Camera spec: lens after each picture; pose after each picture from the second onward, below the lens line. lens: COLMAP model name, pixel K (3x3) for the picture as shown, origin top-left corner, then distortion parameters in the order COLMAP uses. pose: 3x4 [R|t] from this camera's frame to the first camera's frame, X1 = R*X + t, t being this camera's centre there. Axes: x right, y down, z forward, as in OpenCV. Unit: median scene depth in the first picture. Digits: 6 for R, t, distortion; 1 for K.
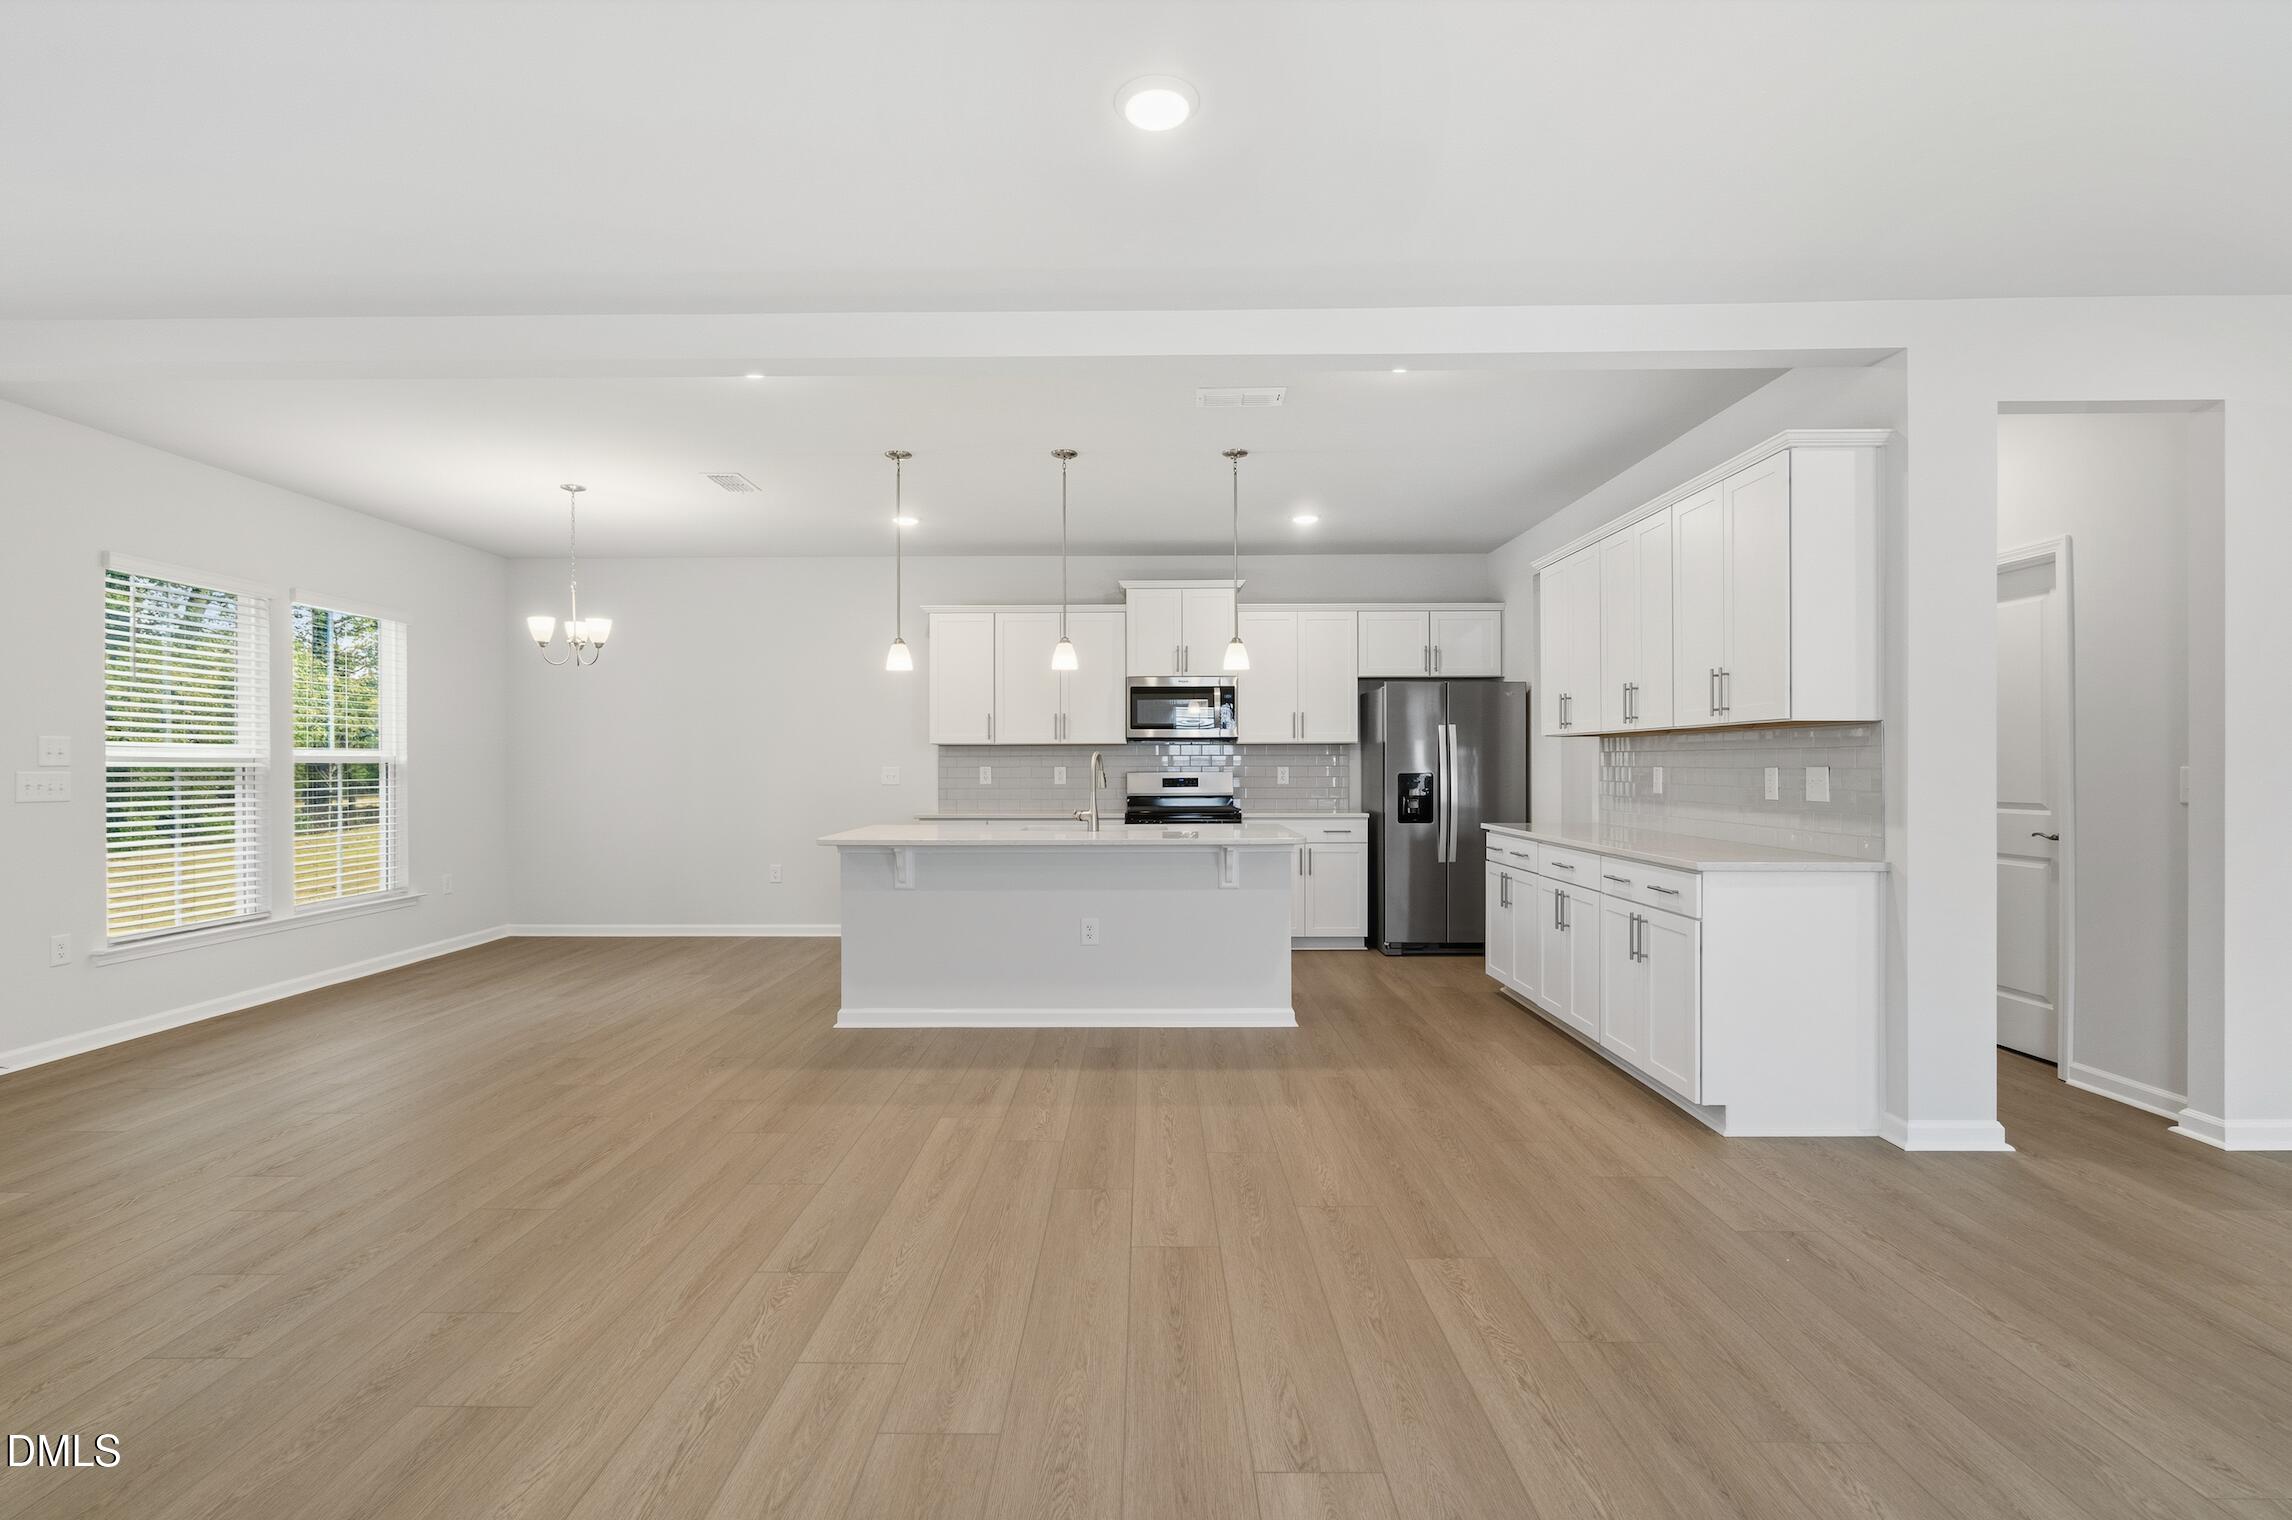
lens RADIAL K [[1046.7, 0, 1136.0], [0, 1046.7, 761.3], [0, 0, 1]] dist [-0.004807, 0.000785]
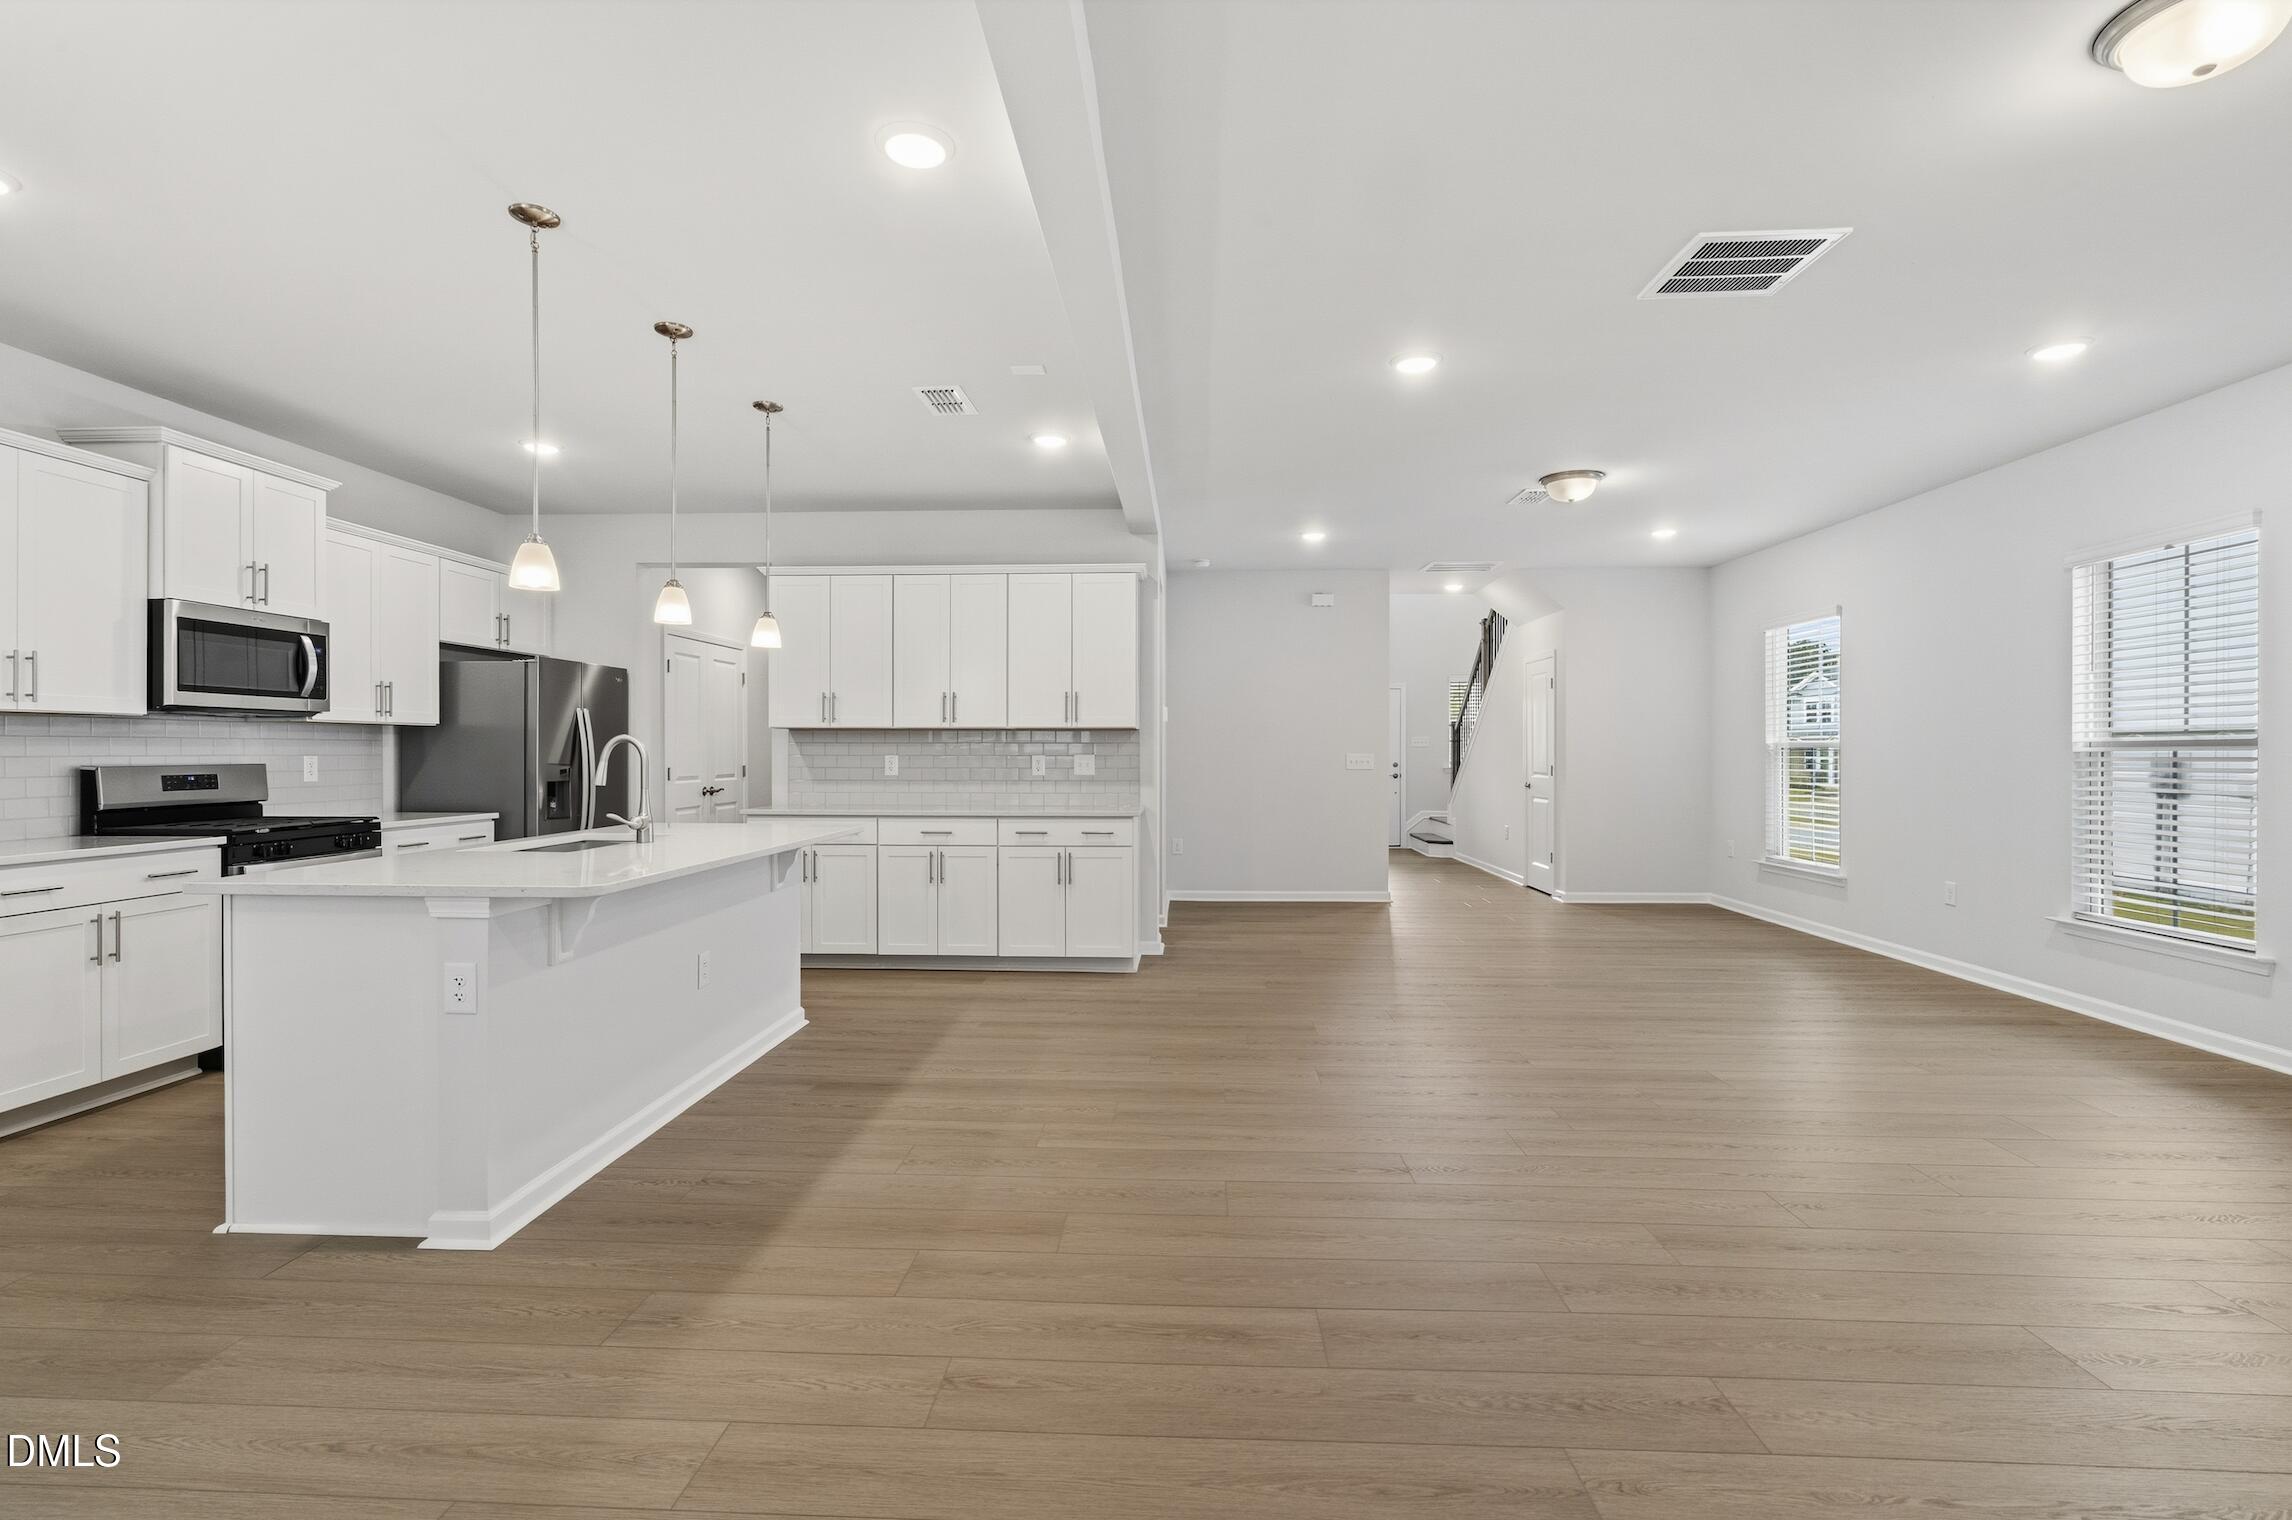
lens RADIAL K [[1046.7, 0, 1136.0], [0, 1046.7, 761.3], [0, 0, 1]] dist [-0.004807, 0.000785]
pose [[0.042571, -0.006862, 0.999070, -0.725283], [-0.003288, 0.999970, 0.007008, 0.002580], [-0.999088, -0.003583, 0.042547, 0.591390]]
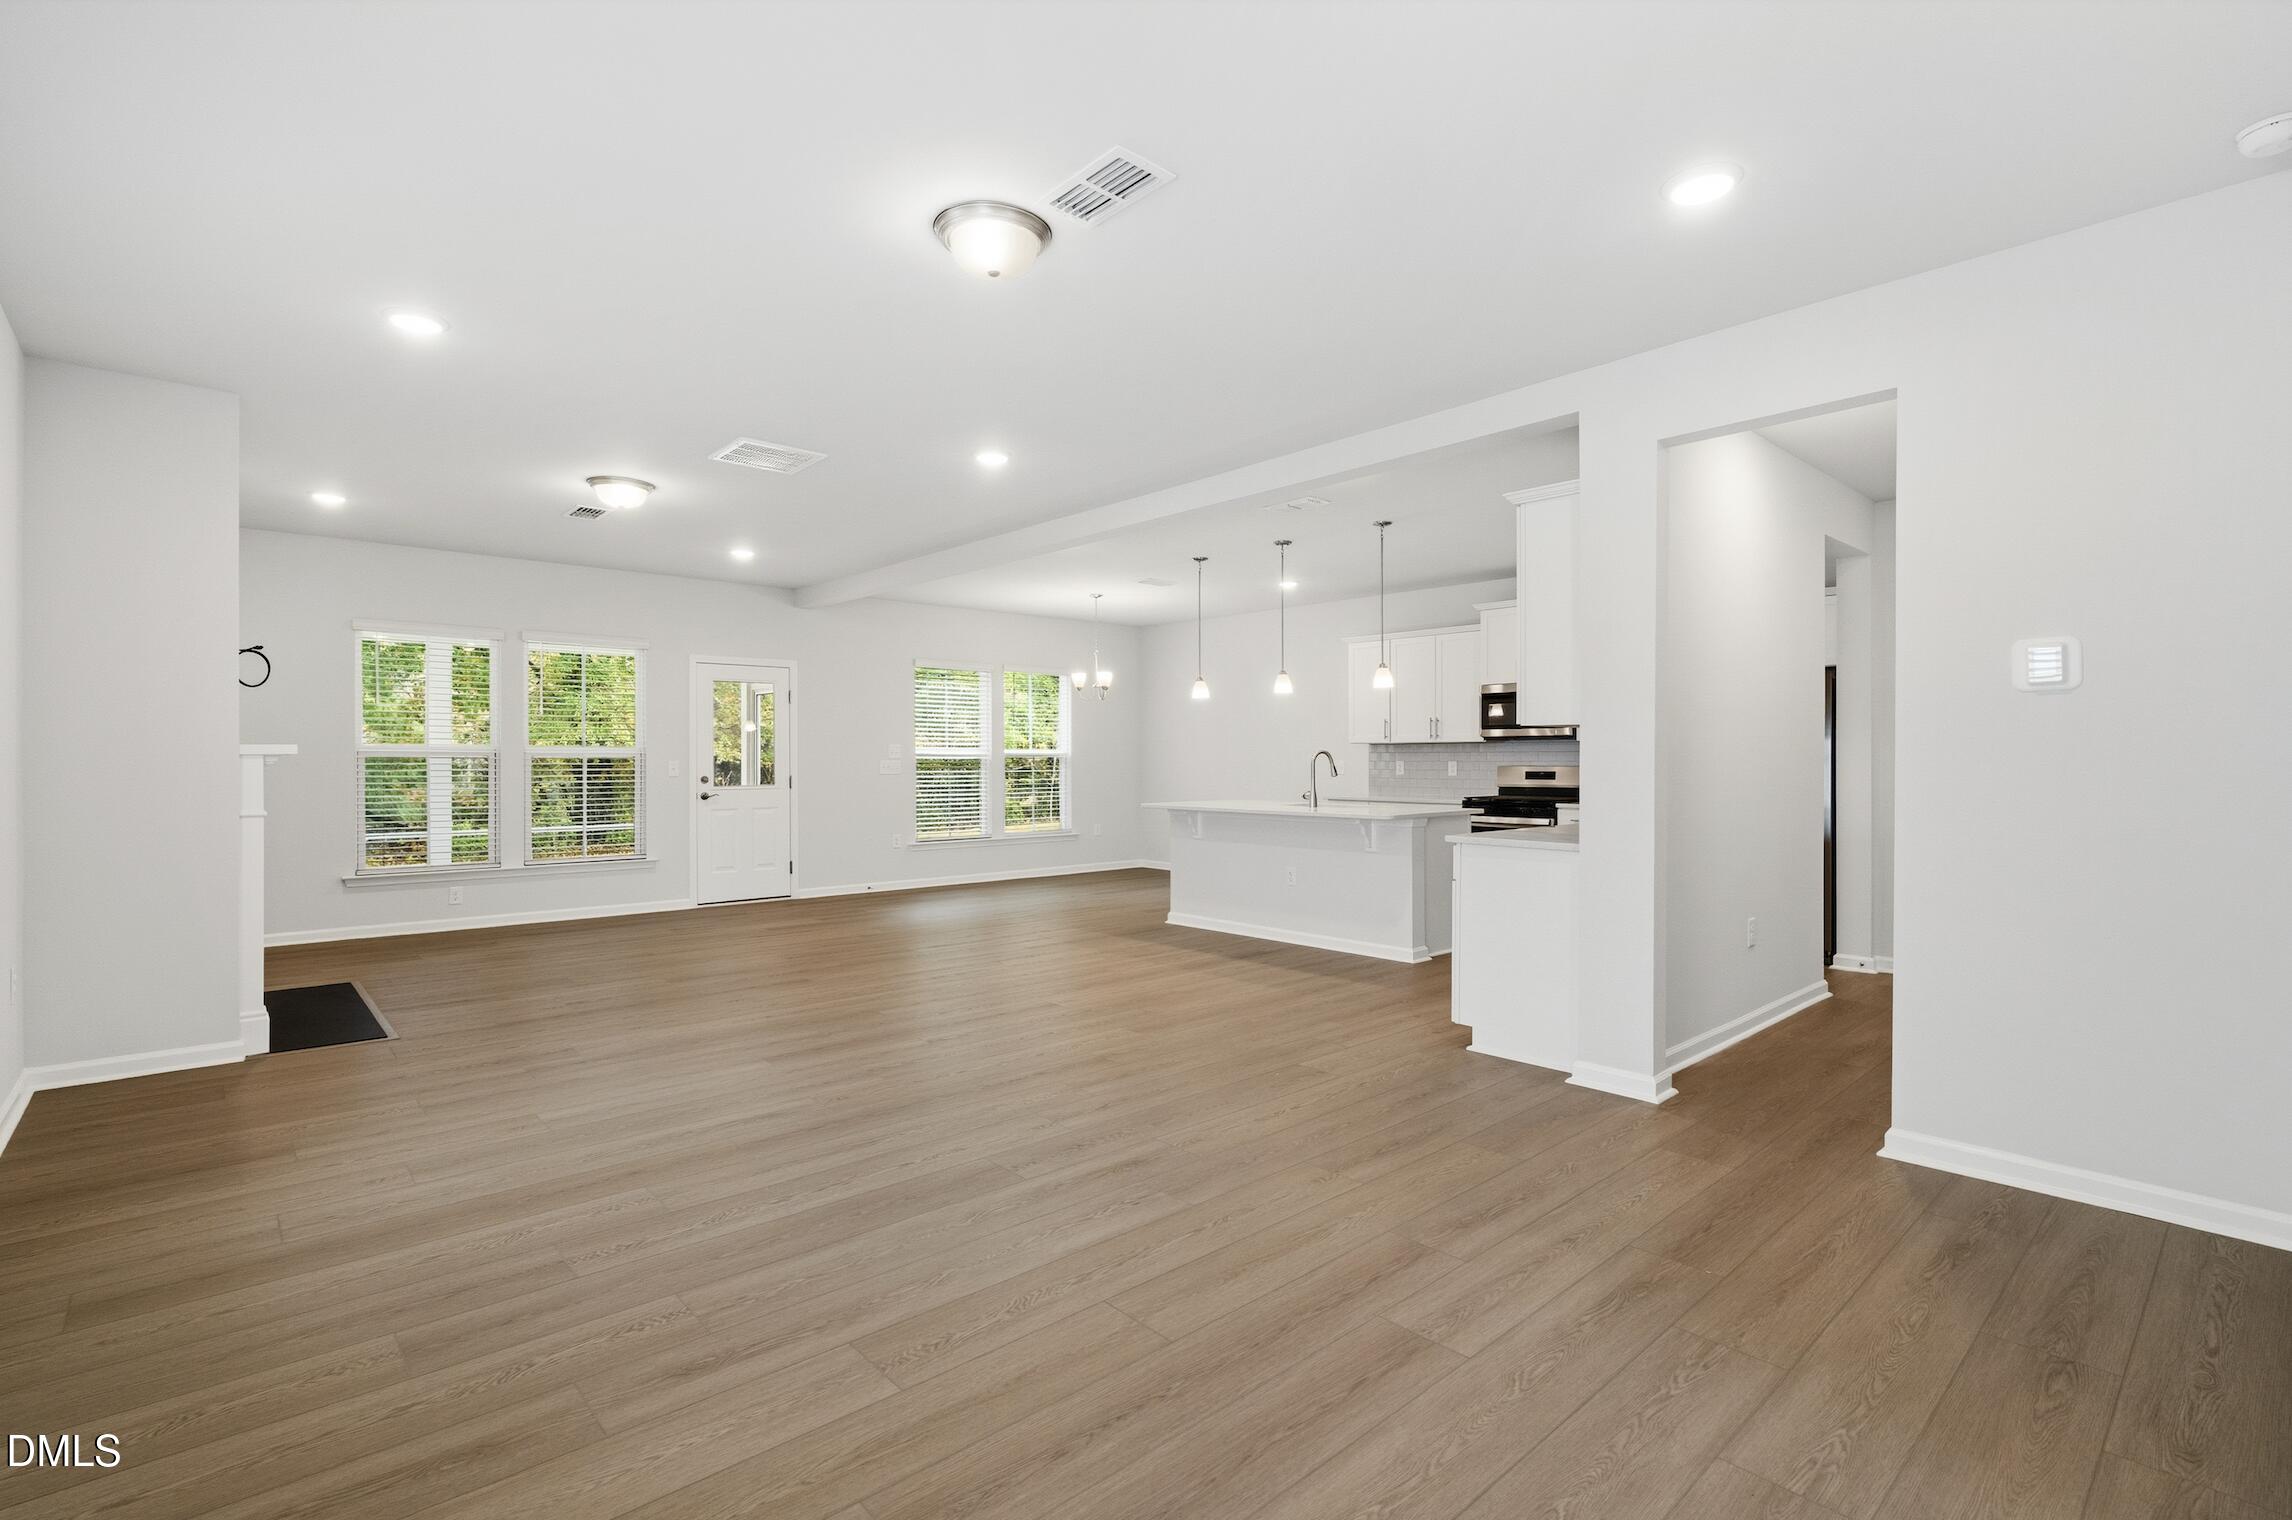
lens RADIAL K [[1046.7, 0, 1136.0], [0, 1046.7, 761.3], [0, 0, 1]] dist [-0.004807, 0.000785]
pose [[0.675683, 0.004907, -0.737176, 0.788572], [-0.000246, 0.999979, 0.006431, -0.003122], [0.737193, -0.004165, 0.675670, -0.110351]]
